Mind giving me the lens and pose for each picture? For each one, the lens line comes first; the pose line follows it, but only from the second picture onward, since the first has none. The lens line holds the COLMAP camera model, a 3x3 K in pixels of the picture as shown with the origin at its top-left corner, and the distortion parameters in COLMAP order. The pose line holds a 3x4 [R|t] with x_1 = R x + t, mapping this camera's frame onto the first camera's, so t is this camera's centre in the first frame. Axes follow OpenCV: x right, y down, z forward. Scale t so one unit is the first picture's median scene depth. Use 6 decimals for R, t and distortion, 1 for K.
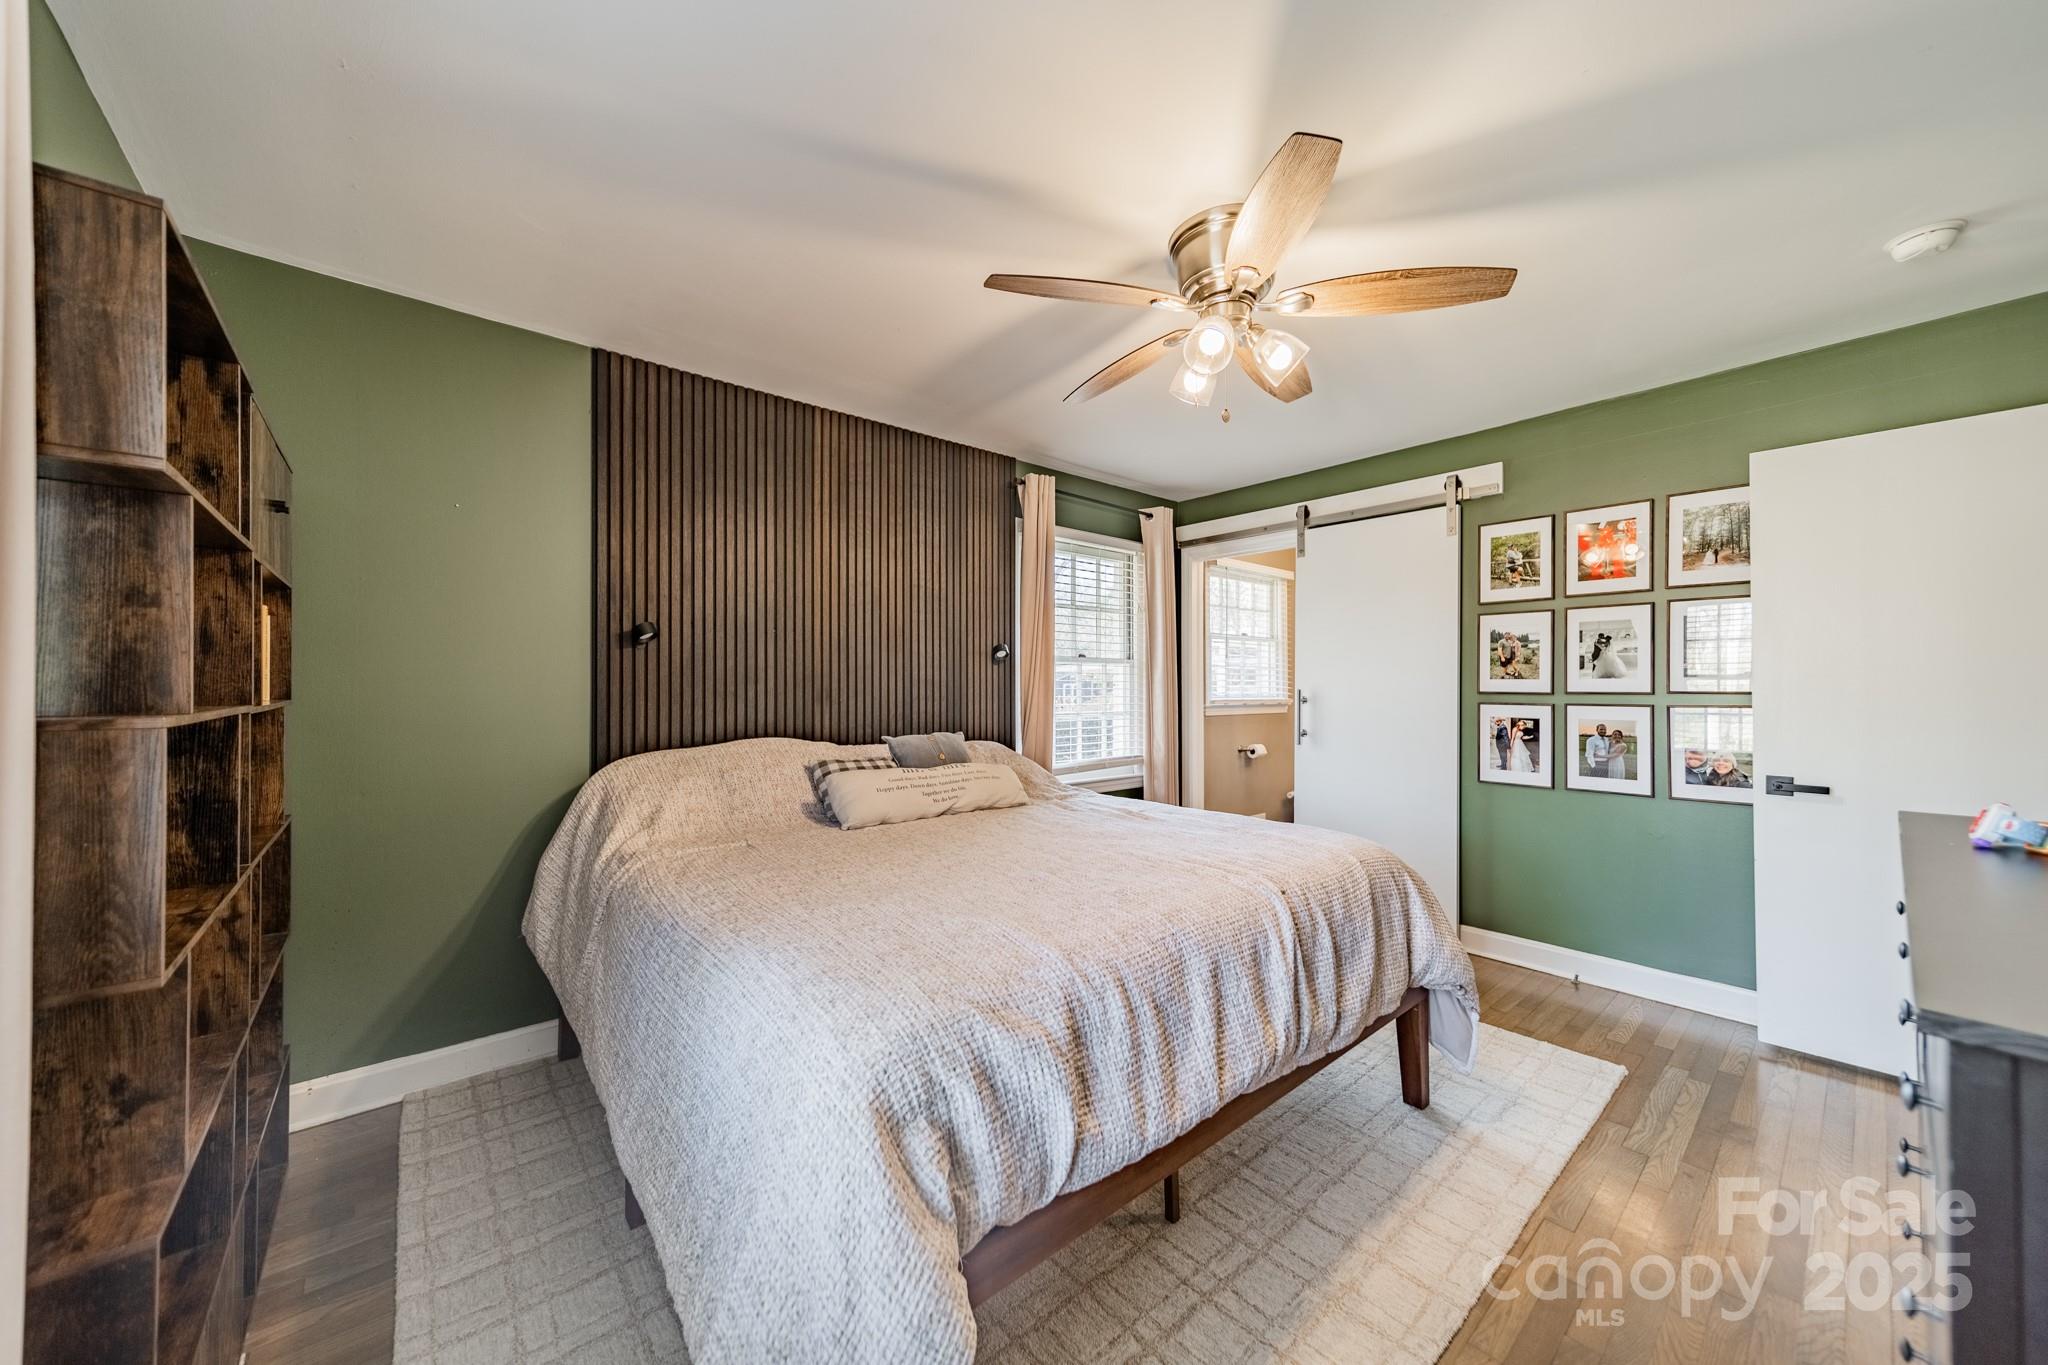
lens RADIAL K [[724.9, 0, 1028.1], [0, 724.9, 681.4], [0, 0, 1]] dist [0.007030, 0.000367]
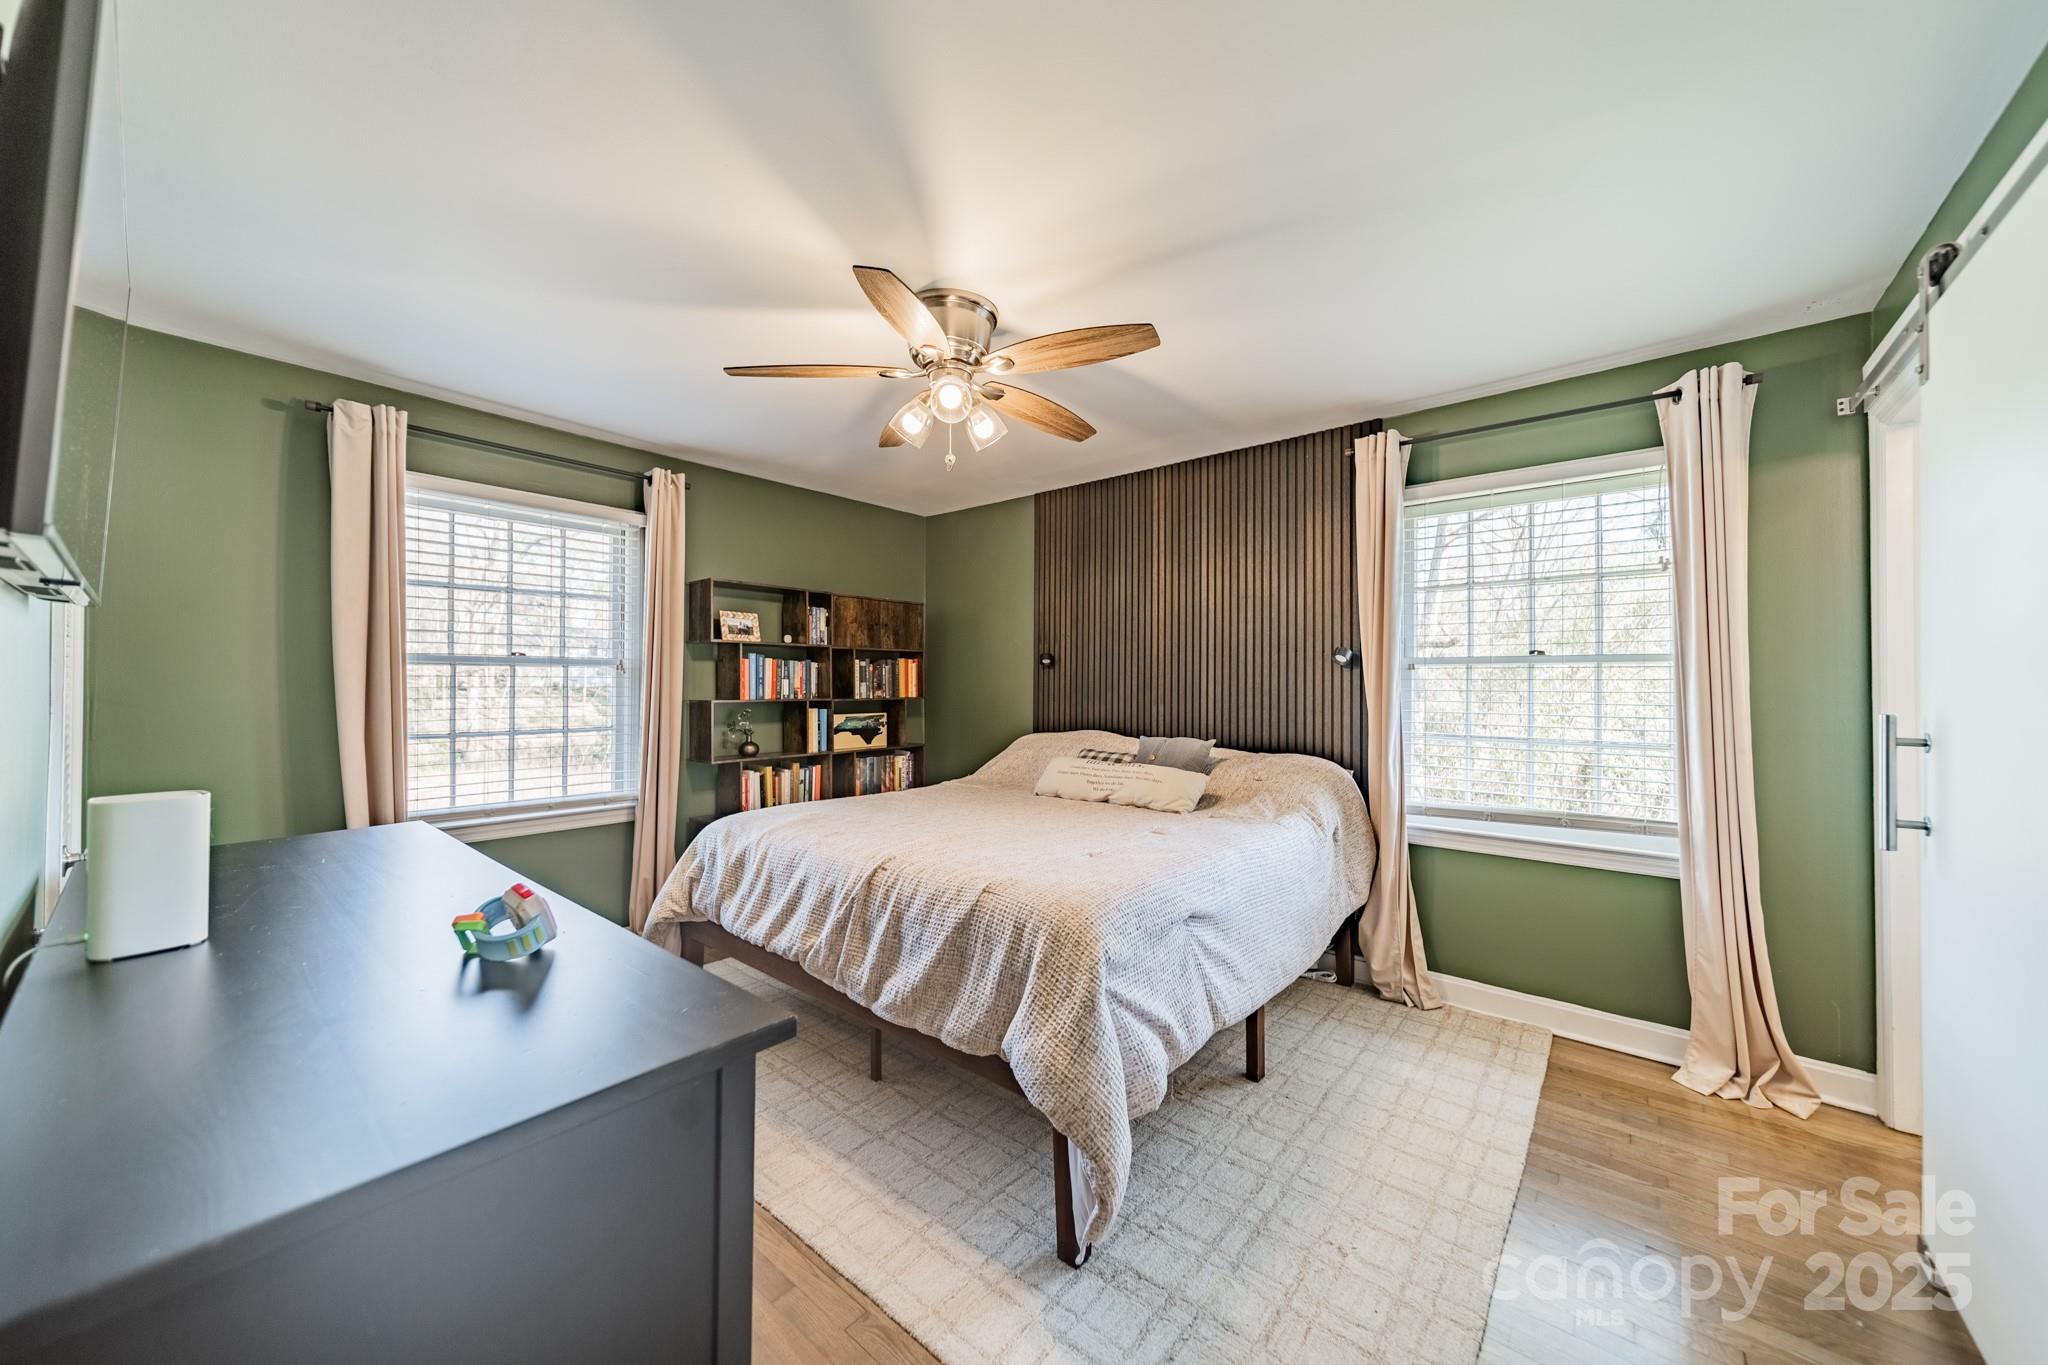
lens RADIAL K [[724.9, 0, 1024.5], [0, 724.9, 674.2], [0, 0, 1]] dist [0.007030, 0.000367]
pose [[0.171045, -0.016317, -0.985128, 0.896742], [-0.000407, 0.999862, -0.016631, -0.005121], [0.985263, 0.003245, 0.171014, 0.576529]]
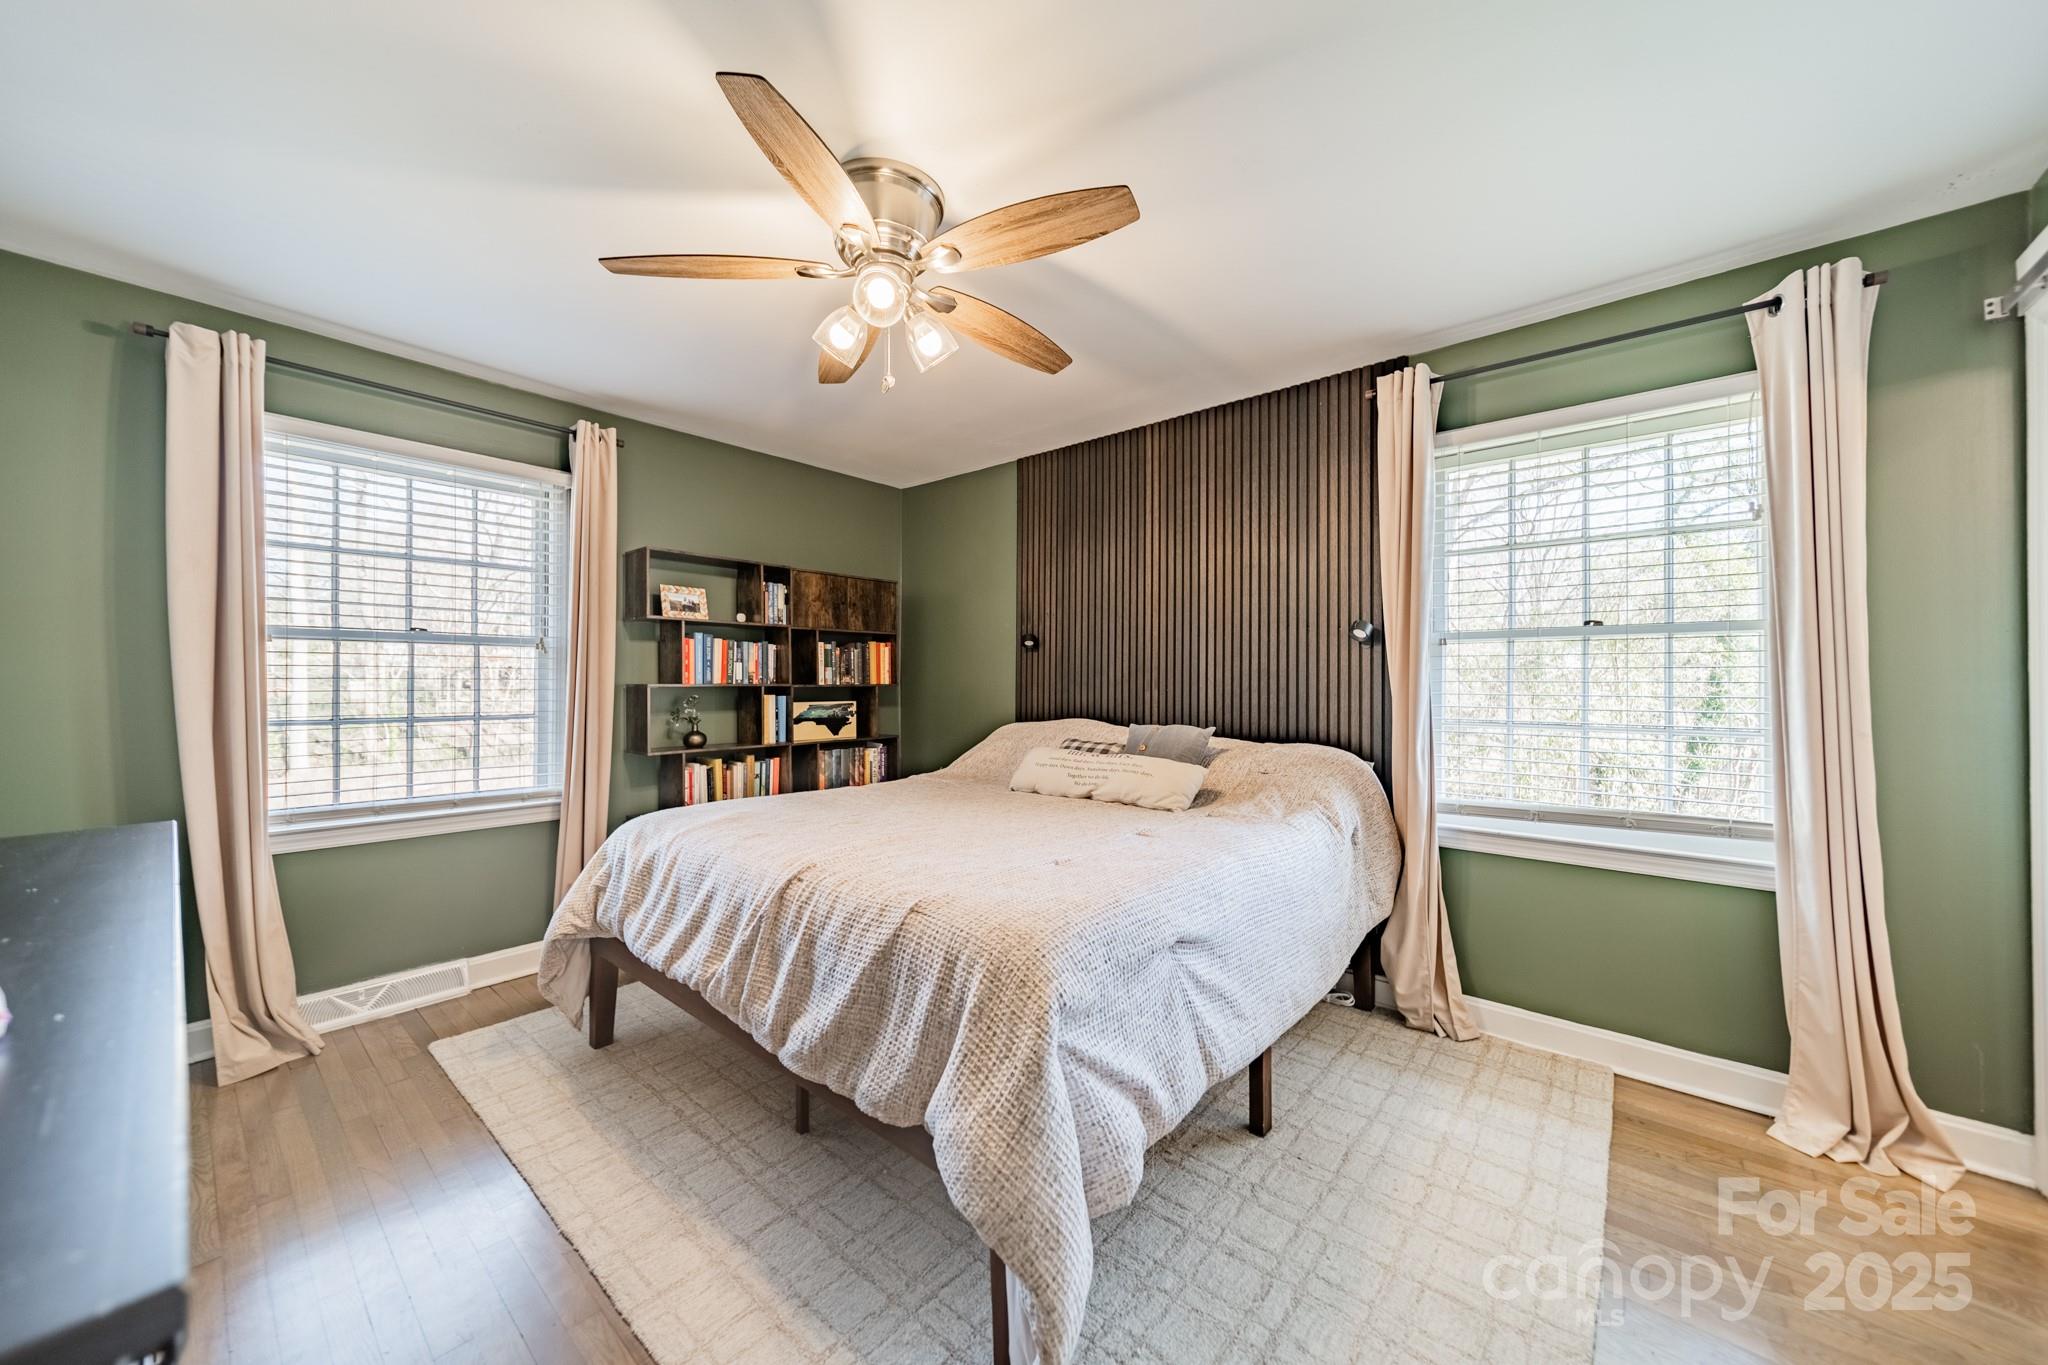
lens RADIAL K [[724.9, 0, 1023.1], [0, 724.9, 675.8], [0, 0, 1]] dist [0.007030, 0.000367]
pose [[0.161466, -0.011473, -0.986812, 0.774370], [0.000495, 0.999933, -0.011544, 0.017546], [0.986878, 0.001375, 0.161461, 0.641155]]
